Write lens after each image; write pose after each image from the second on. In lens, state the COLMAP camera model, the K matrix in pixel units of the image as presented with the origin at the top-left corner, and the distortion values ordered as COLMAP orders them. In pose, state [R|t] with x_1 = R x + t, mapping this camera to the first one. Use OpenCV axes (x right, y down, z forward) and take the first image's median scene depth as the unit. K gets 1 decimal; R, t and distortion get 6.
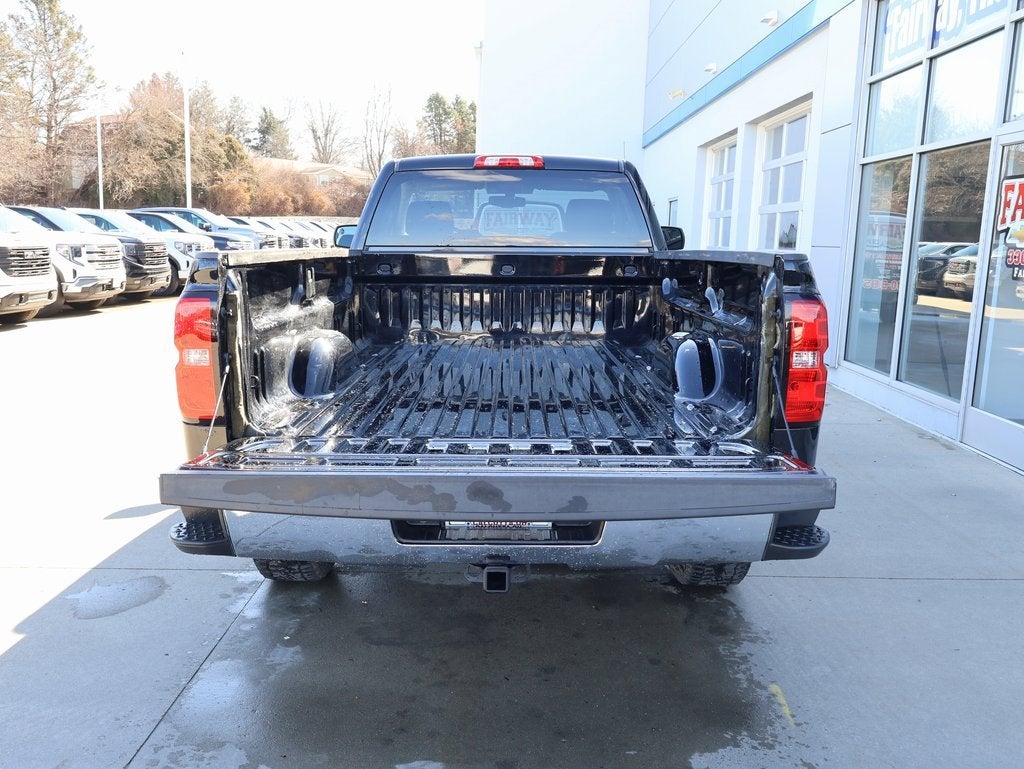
lens RADIAL K [[904.1, 0, 502.0], [0, 904.1, 384.0], [0, 0, 1]] dist [-0.002051, 0.004634]
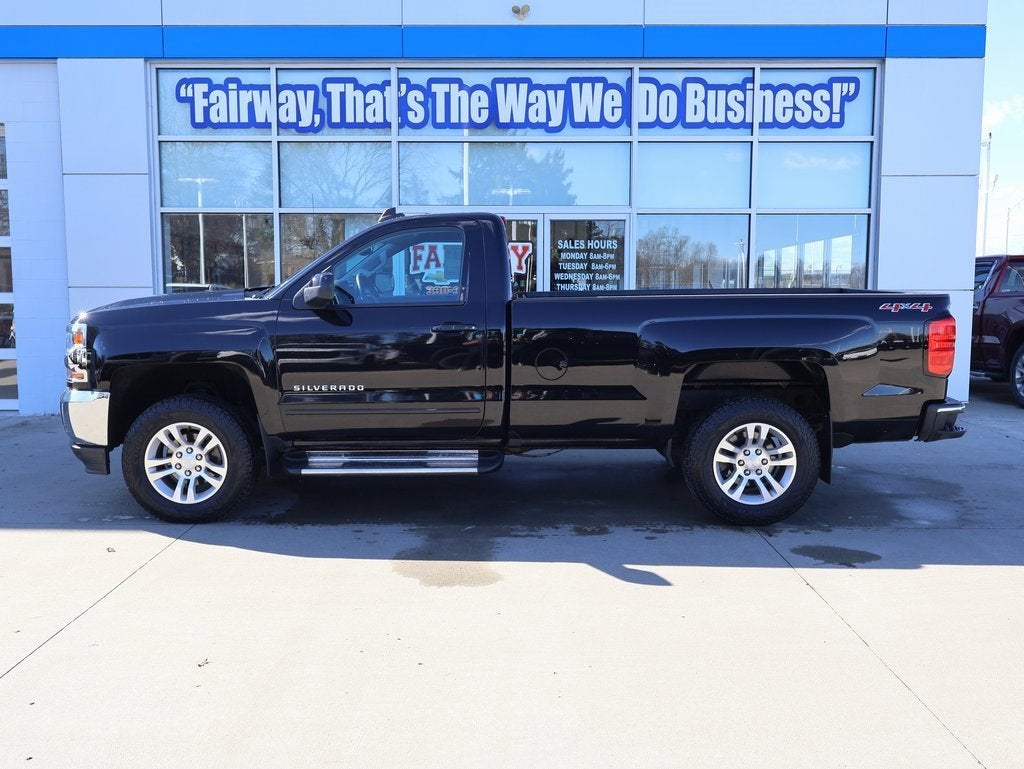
lens RADIAL K [[904.1, 0, 502.0], [0, 904.1, 384.0], [0, 0, 1]] dist [-0.002051, 0.004634]
pose [[-0.005357, -0.125678, 0.992057, -1.029349], [0.159698, 0.979231, 0.124915, -0.155160], [-0.987151, 0.159098, 0.014825, 0.859065]]
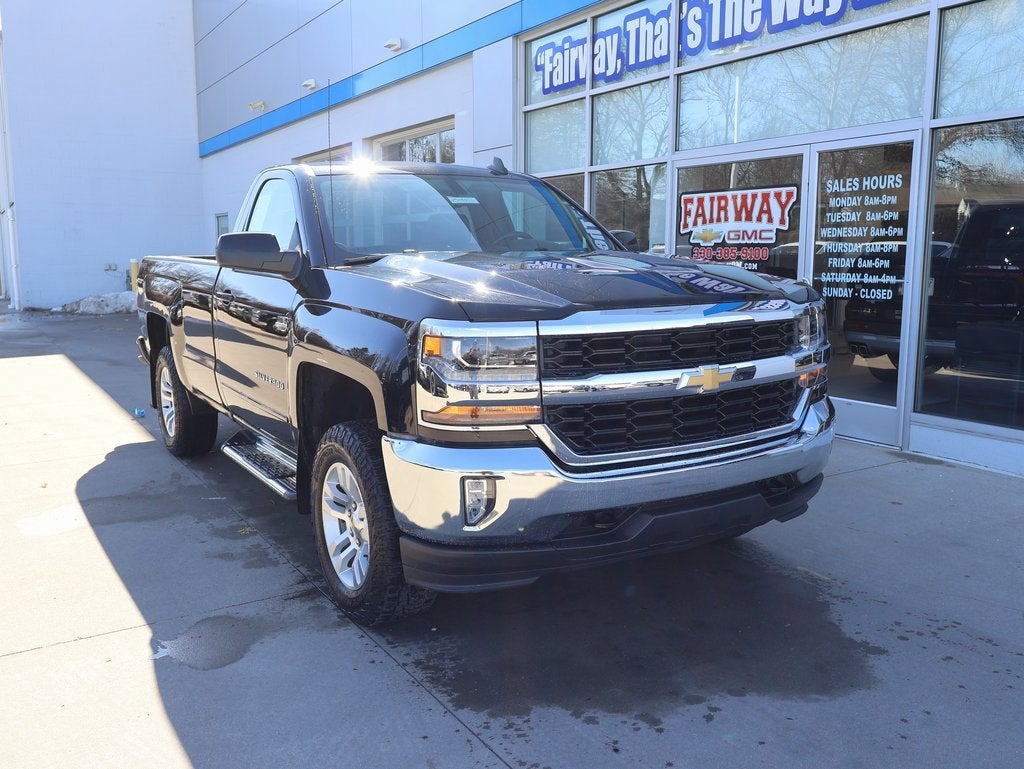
lens RADIAL K [[904.1, 0, 502.0], [0, 904.1, 384.0], [0, 0, 1]] dist [-0.002051, 0.004634]
pose [[0.850236, -0.104134, 0.515999, -0.369780], [0.109332, 0.993796, 0.020406, -0.008760], [-0.514923, 0.039065, 0.856346, 0.024666]]
